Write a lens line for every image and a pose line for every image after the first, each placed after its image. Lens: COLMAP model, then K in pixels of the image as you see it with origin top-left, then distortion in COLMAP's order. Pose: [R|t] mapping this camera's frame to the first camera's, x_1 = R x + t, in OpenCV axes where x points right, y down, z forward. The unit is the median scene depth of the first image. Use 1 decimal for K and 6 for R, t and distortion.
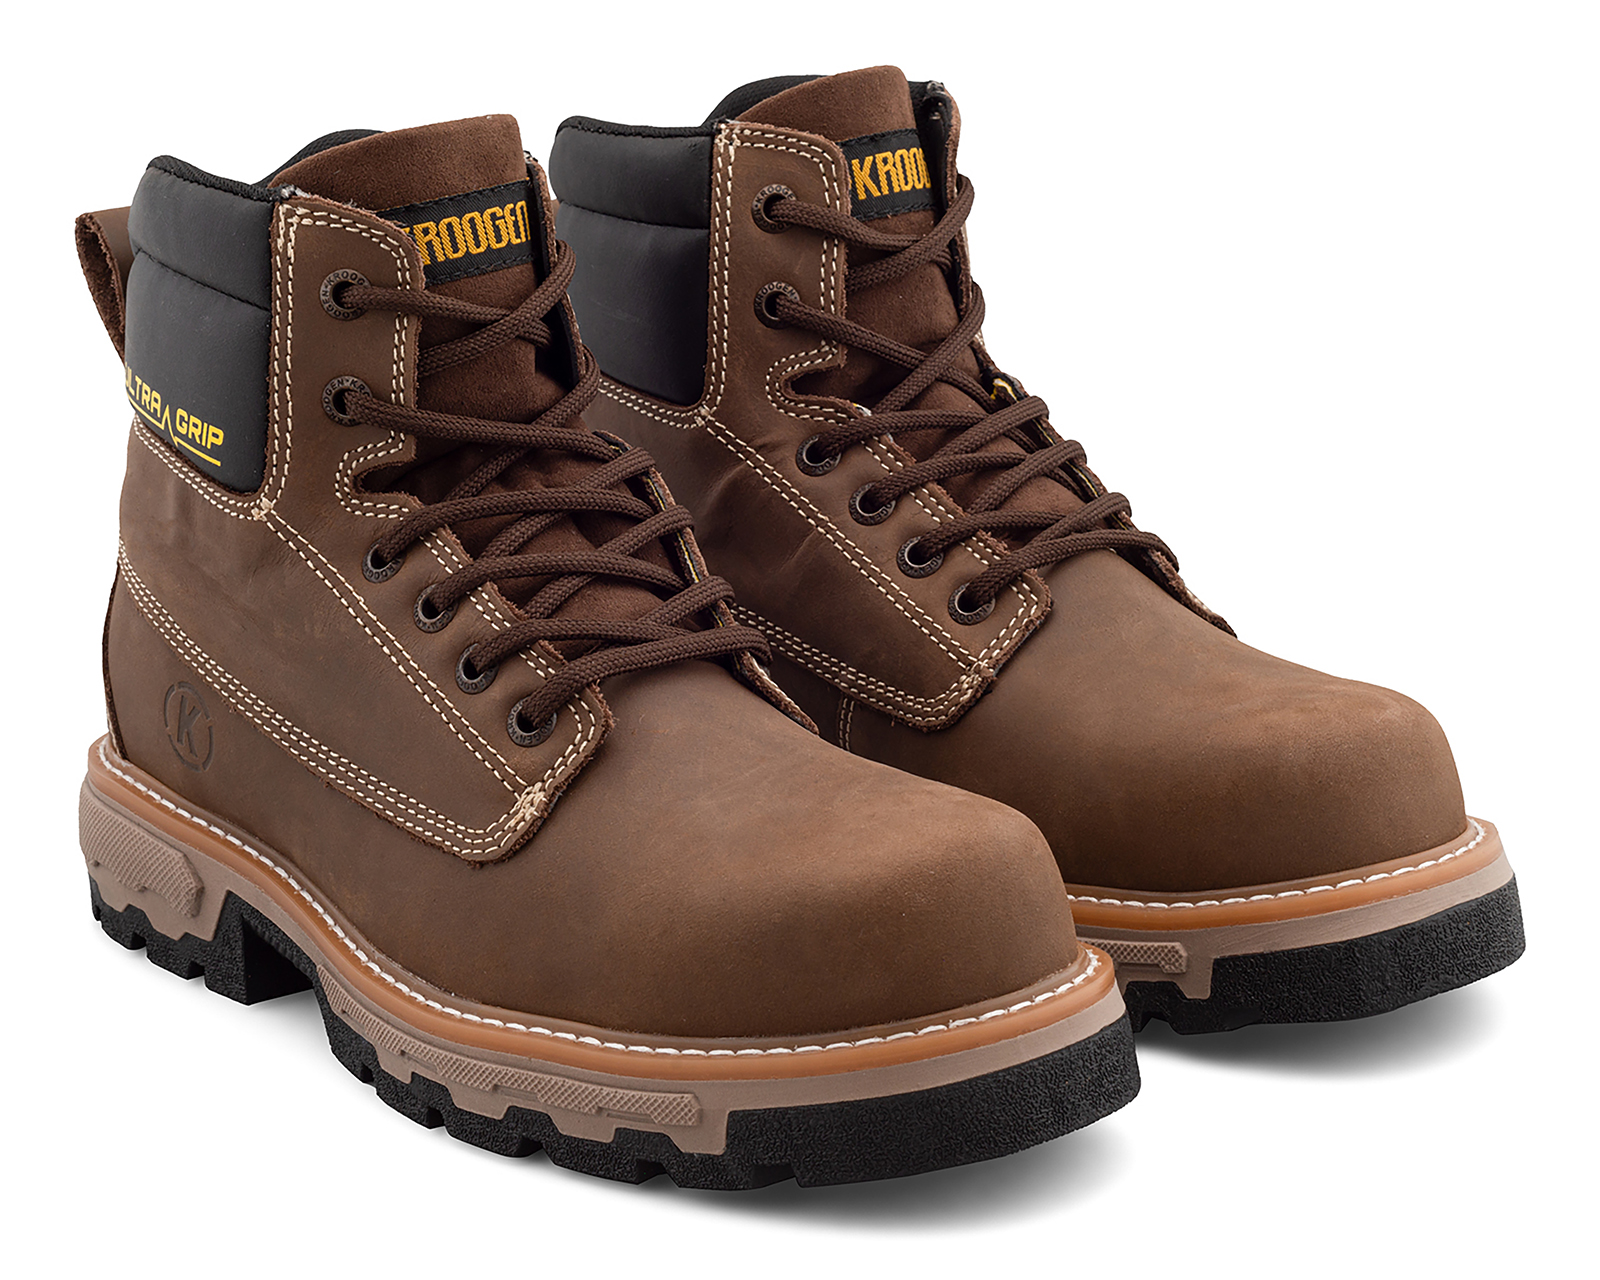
lens RADIAL K [[6020.9, 0, 800.0], [0, 6020.9, 640.0], [0, 0, 1]] dist [-0.235979, 0.449487]
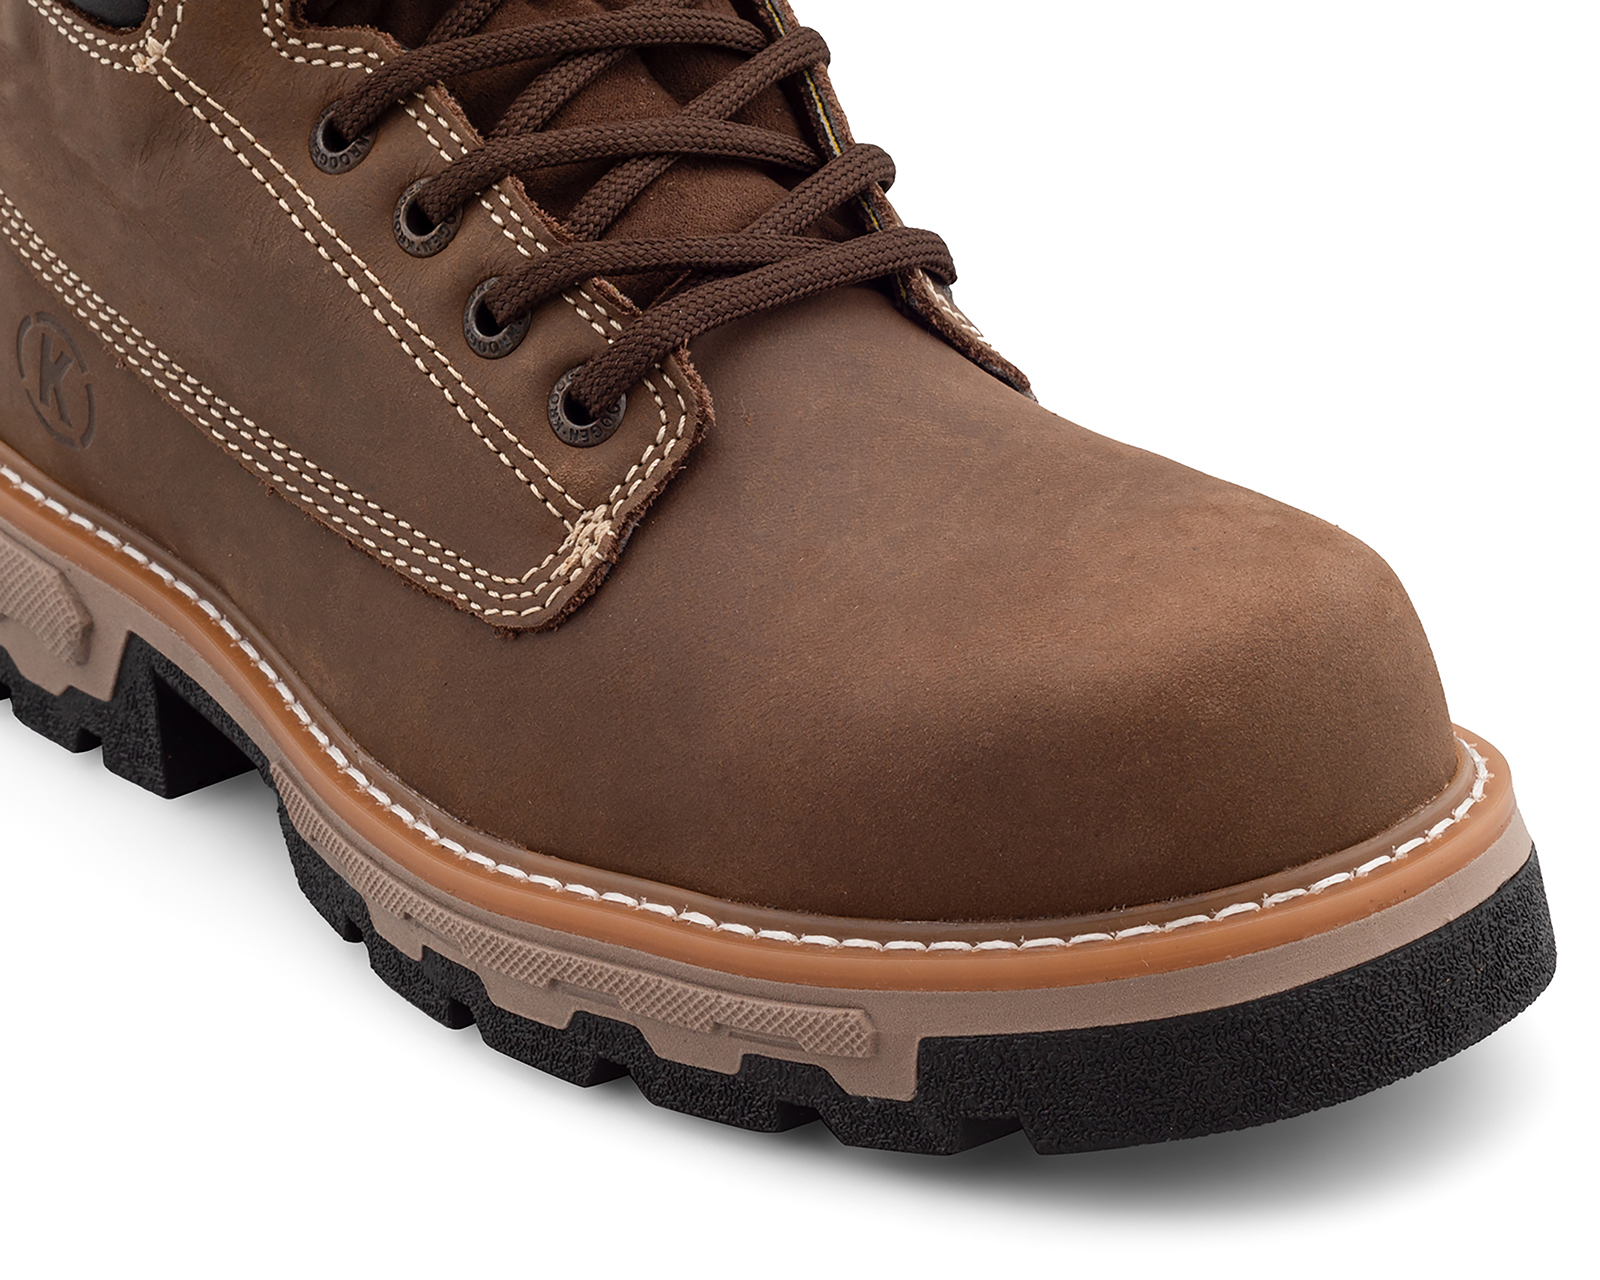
lens RADIAL K [[6020.9, 0, 800.0], [0, 6020.9, 640.0], [0, 0, 1]] dist [-0.235979, 0.449487]
pose [[0.999452, -0.030433, -0.013045, -0.014502], [0.032619, 0.972623, 0.230088, -0.107068], [0.005686, -0.230388, 0.973082, 0.375686]]
